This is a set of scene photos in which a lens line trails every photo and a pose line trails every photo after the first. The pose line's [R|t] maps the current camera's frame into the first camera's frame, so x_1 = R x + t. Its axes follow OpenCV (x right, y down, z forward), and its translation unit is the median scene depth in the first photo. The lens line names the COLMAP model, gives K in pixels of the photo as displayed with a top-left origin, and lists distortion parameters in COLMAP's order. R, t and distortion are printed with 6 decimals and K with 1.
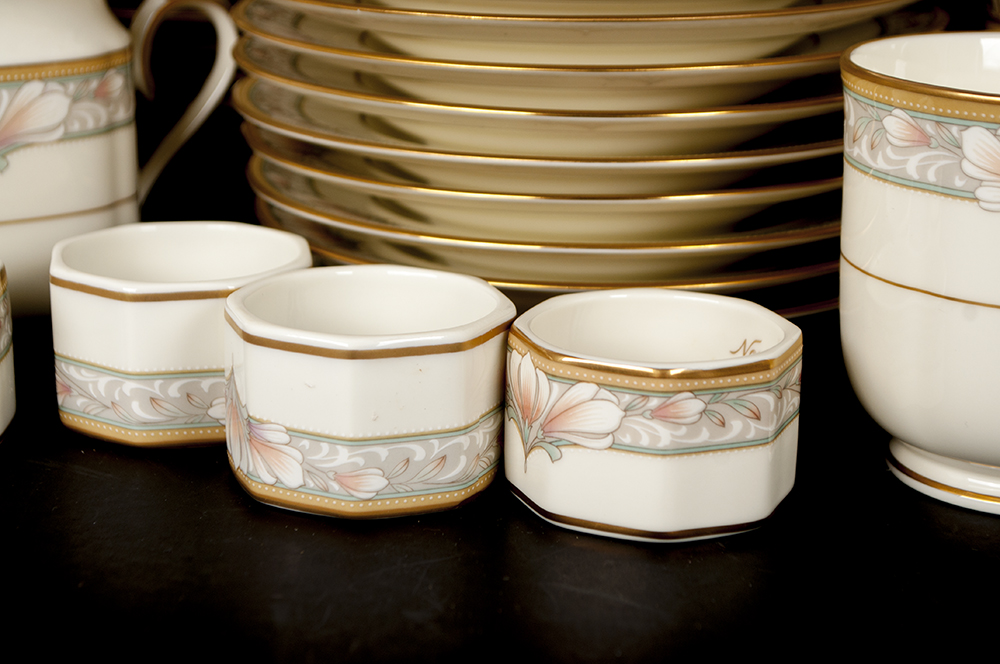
lens RADIAL K [[2340.7, 0, 500.0], [0, 2340.7, 332.0], [0, 0, 1]] dist [0.073445, 0.148975]
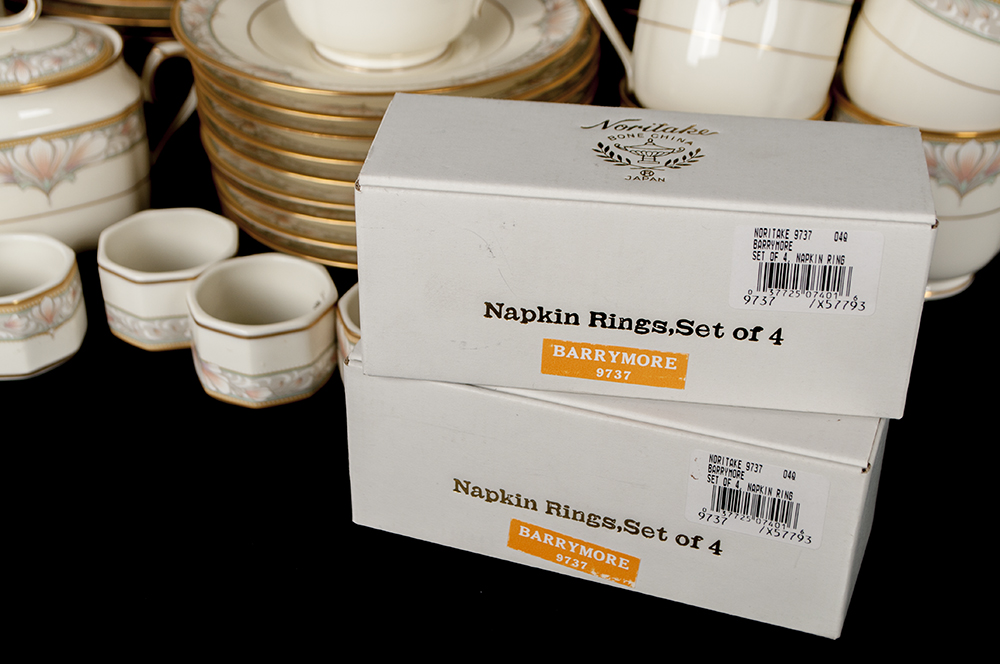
lens RADIAL K [[1656.1, 0, 500.0], [0, 1656.1, 332.0], [0, 0, 1]] dist [-0.033938, 0.009370]
pose [[0.999943, -0.010612, 0.001373, 0.139992], [0.009888, 0.965427, 0.260485, -0.341533], [-0.004090, -0.260457, 0.965477, -0.323419]]
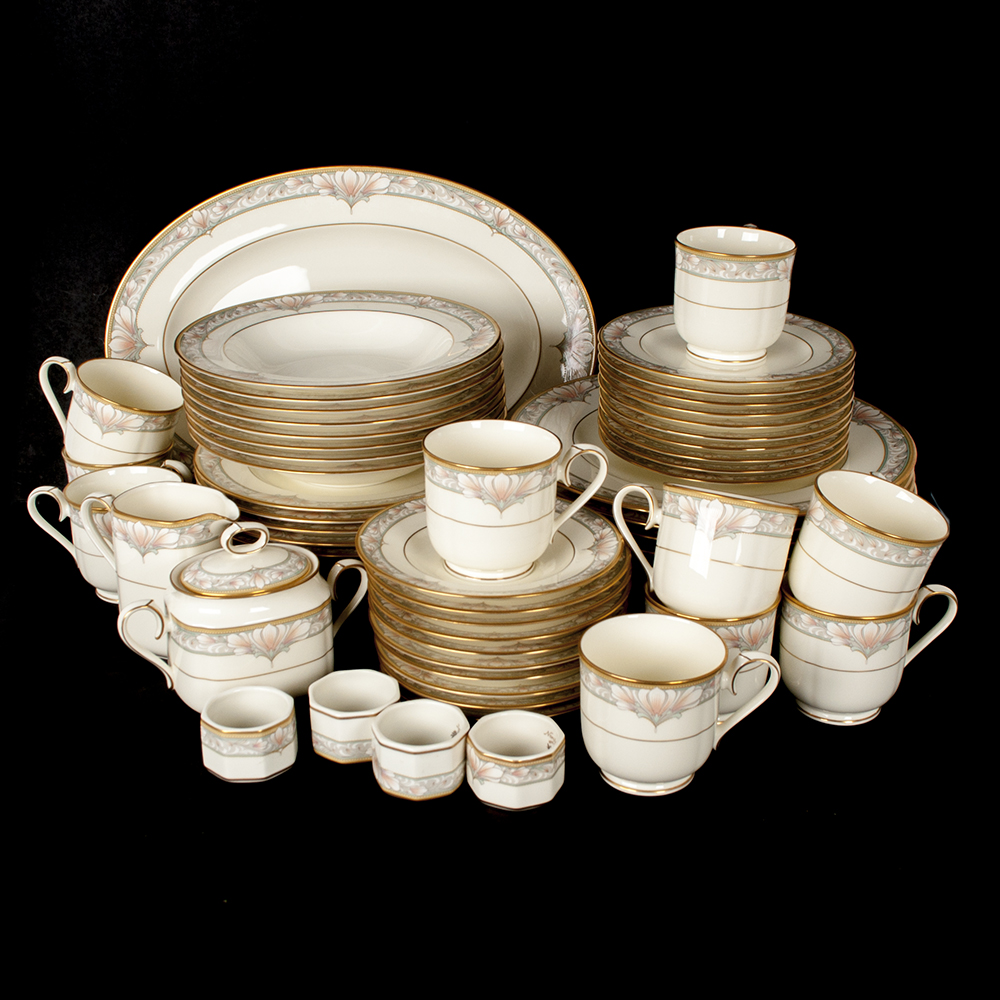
lens RADIAL K [[1445.3, 0, 511.6], [0, 1445.3, 479.9], [0, 0, 1]] dist [-0.075440, -0.057549]
pose [[0.999840, -0.016936, 0.005778, 0.056520], [0.016514, 0.997647, 0.066539, -0.454054], [-0.006892, -0.066433, 0.997767, -0.827199]]
